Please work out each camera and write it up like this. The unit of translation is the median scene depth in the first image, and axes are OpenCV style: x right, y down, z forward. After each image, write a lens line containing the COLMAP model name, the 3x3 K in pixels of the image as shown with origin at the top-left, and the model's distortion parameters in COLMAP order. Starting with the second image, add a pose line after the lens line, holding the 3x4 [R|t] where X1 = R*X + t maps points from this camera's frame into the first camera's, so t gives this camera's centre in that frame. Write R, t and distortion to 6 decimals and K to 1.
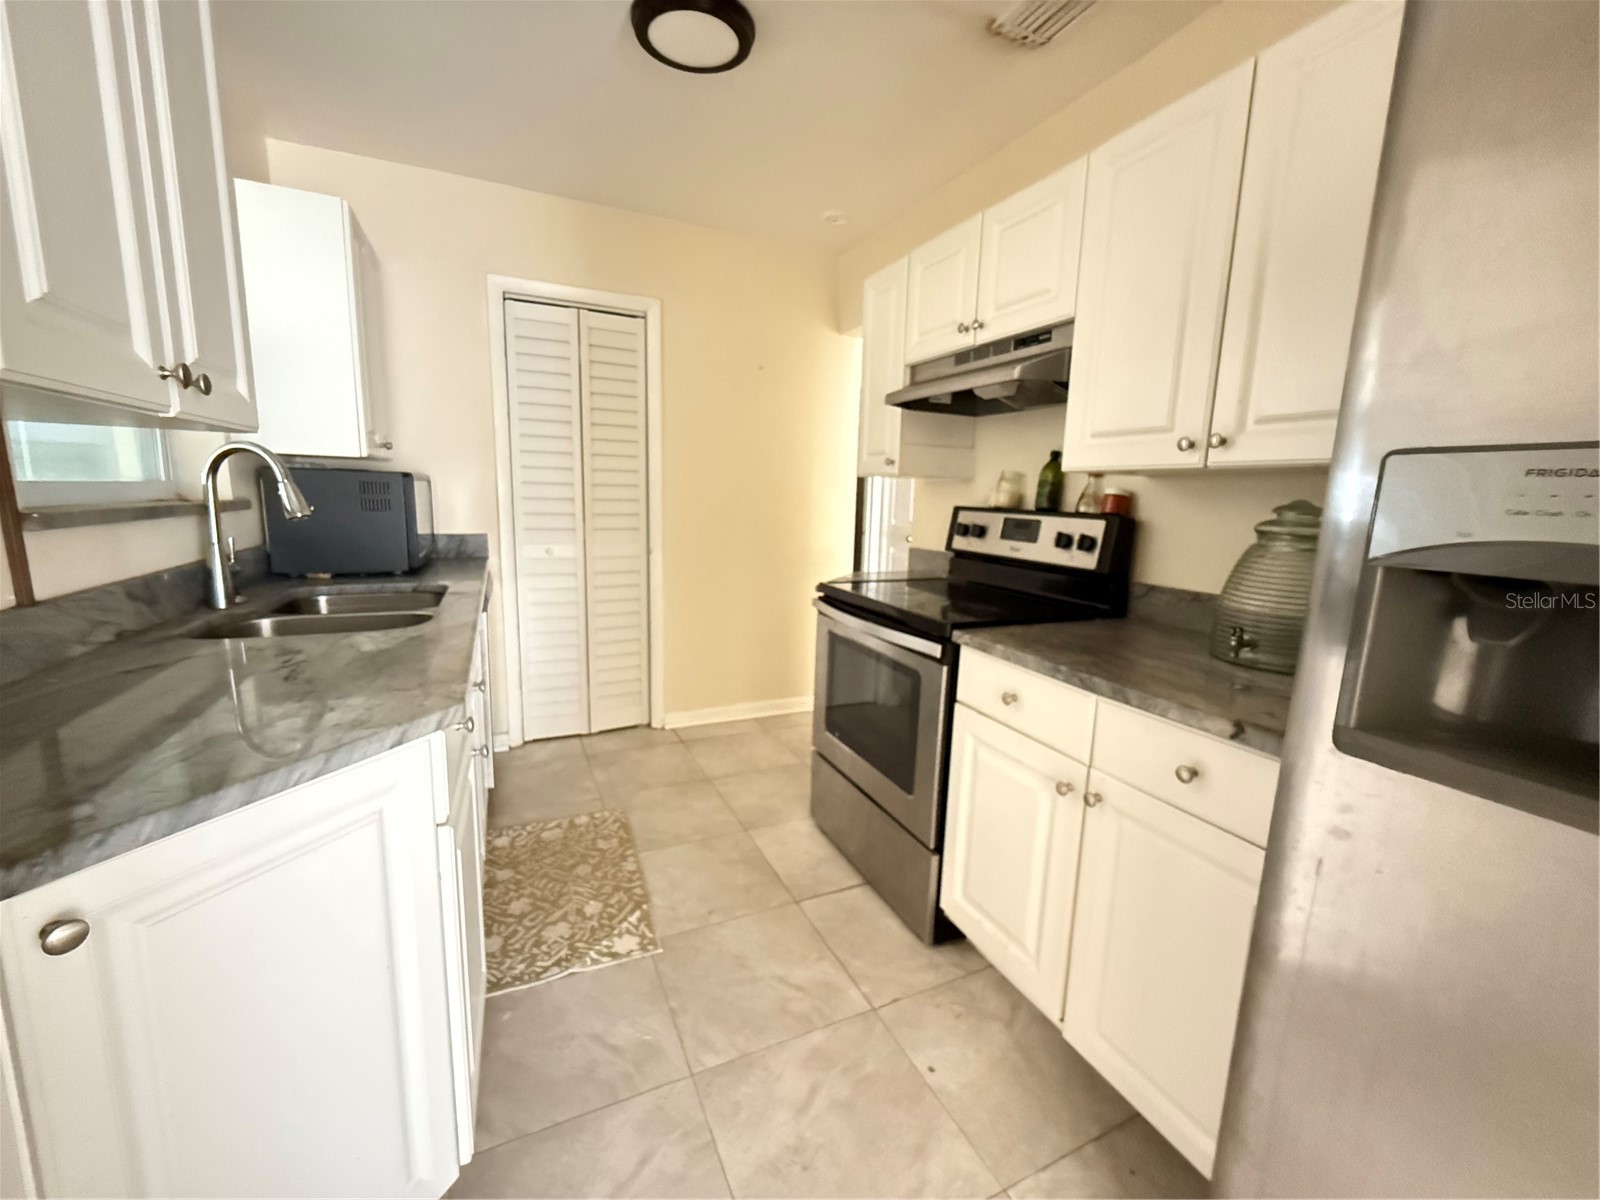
lens RADIAL K [[641.6, 0, 800.0], [0, 641.6, 600.0], [0, 0, 1]] dist [-0.000277, -0.000086]
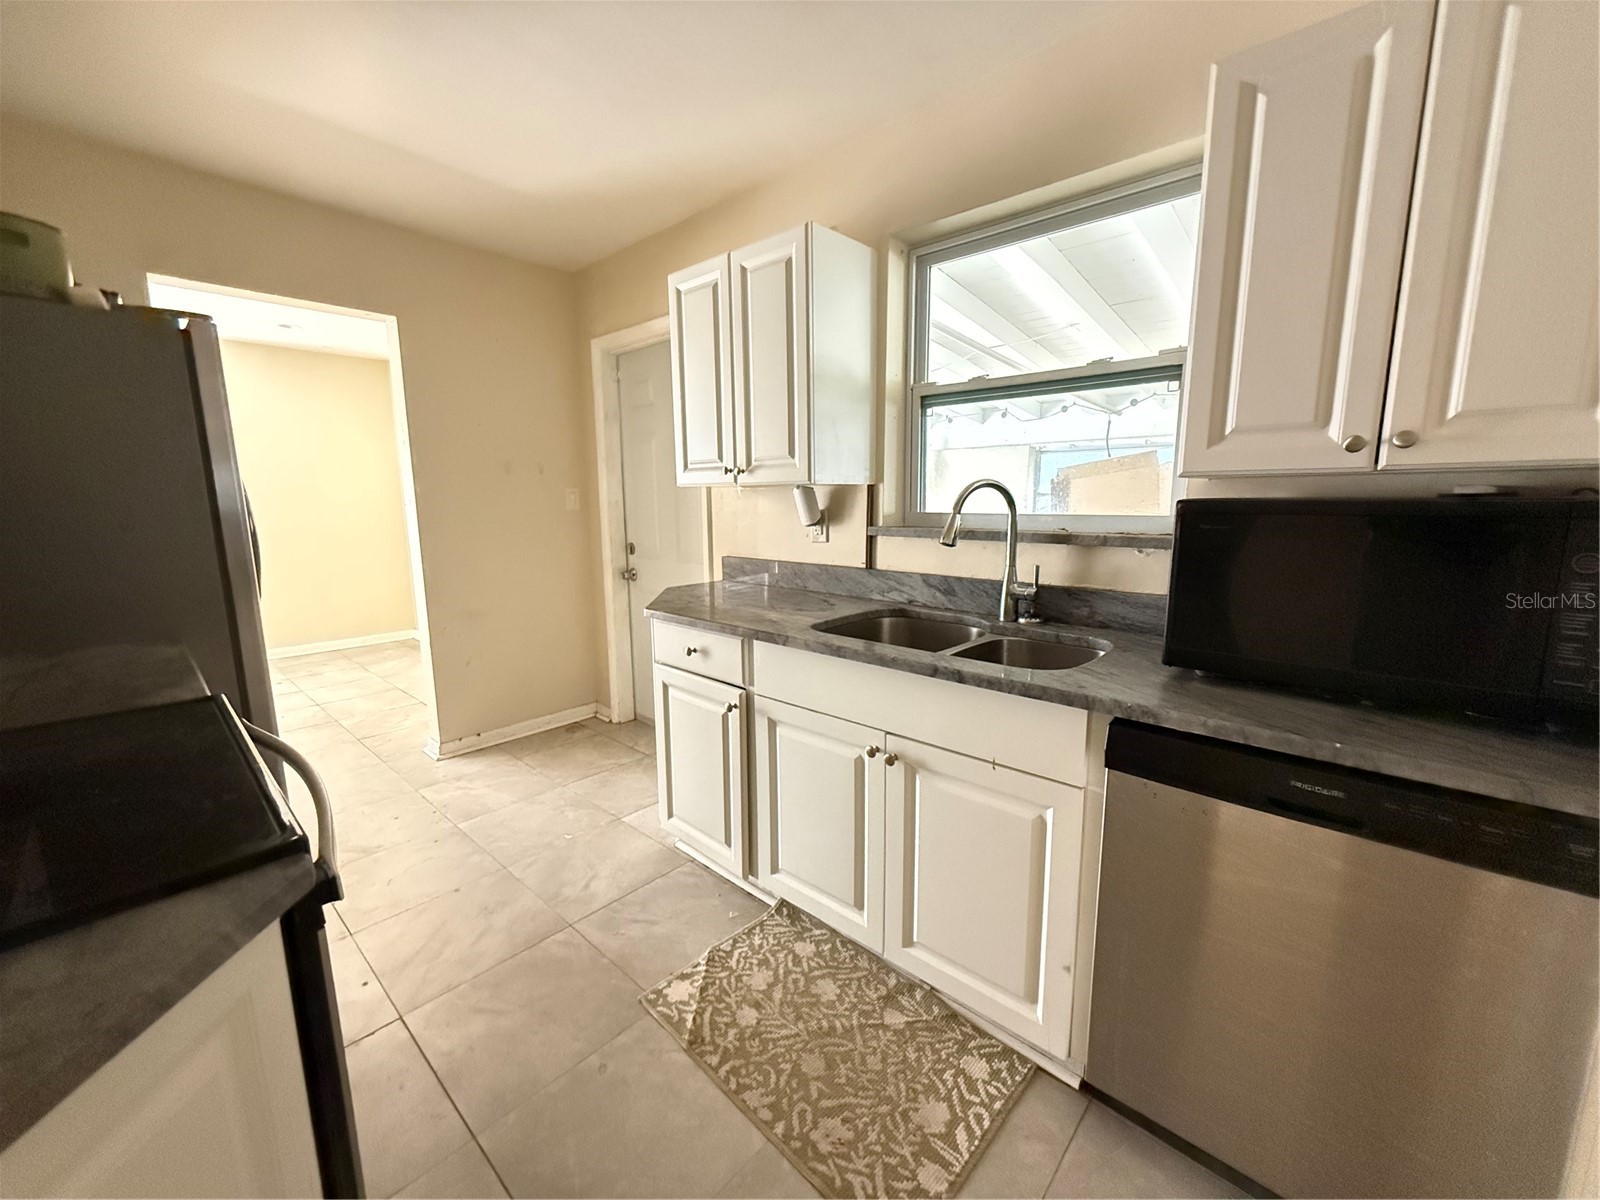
lens RADIAL K [[636.8, 0, 800.0], [0, 636.8, 600.0], [0, 0, 1]] dist [0.000521, -0.000041]
pose [[-0.922037, 0.042661, -0.384744, -0.091180], [-0.078780, 0.952429, 0.294403, -0.293901], [0.379000, 0.301760, -0.874814, 1.624533]]
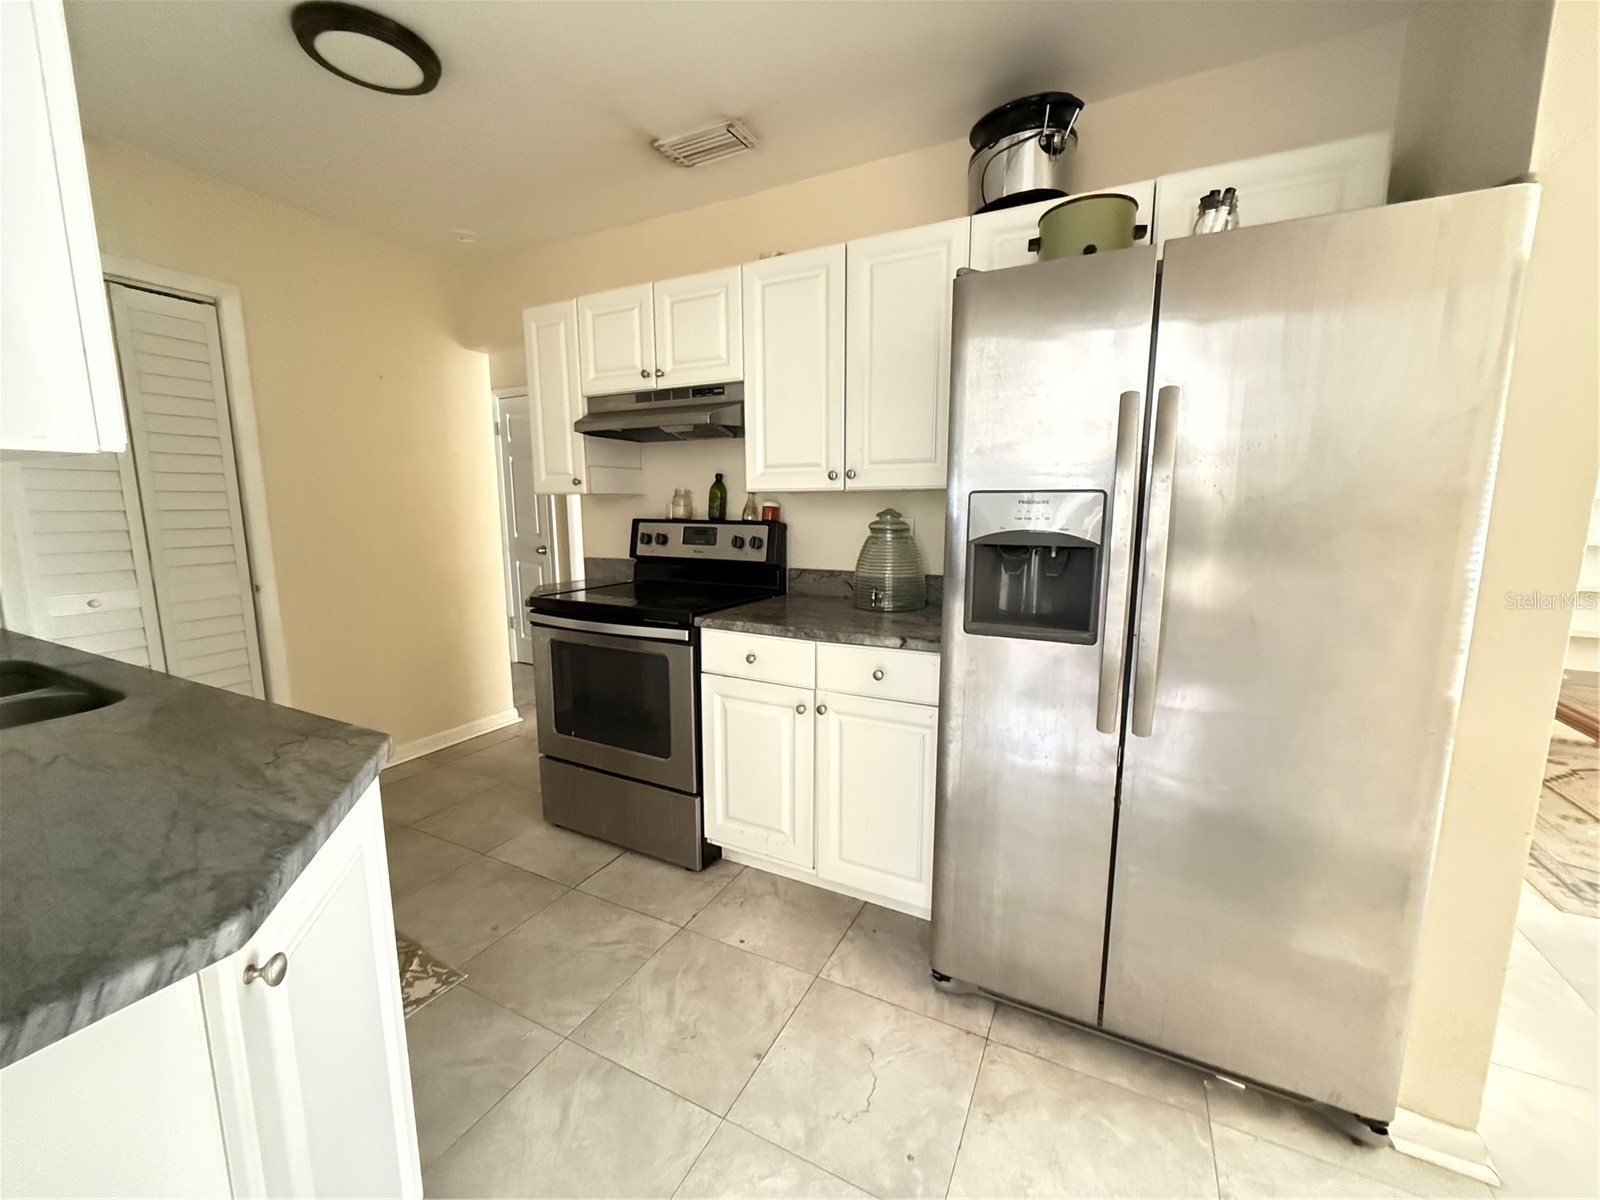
lens RADIAL K [[636.8, 0, 800.0], [0, 636.8, 600.0], [0, 0, 1]] dist [0.000521, -0.000041]
pose [[0.789432, -0.121605, 0.601672, -0.310410], [0.125433, 0.991456, 0.035809, -0.005658], [-0.600885, 0.047201, 0.797940, -0.125963]]
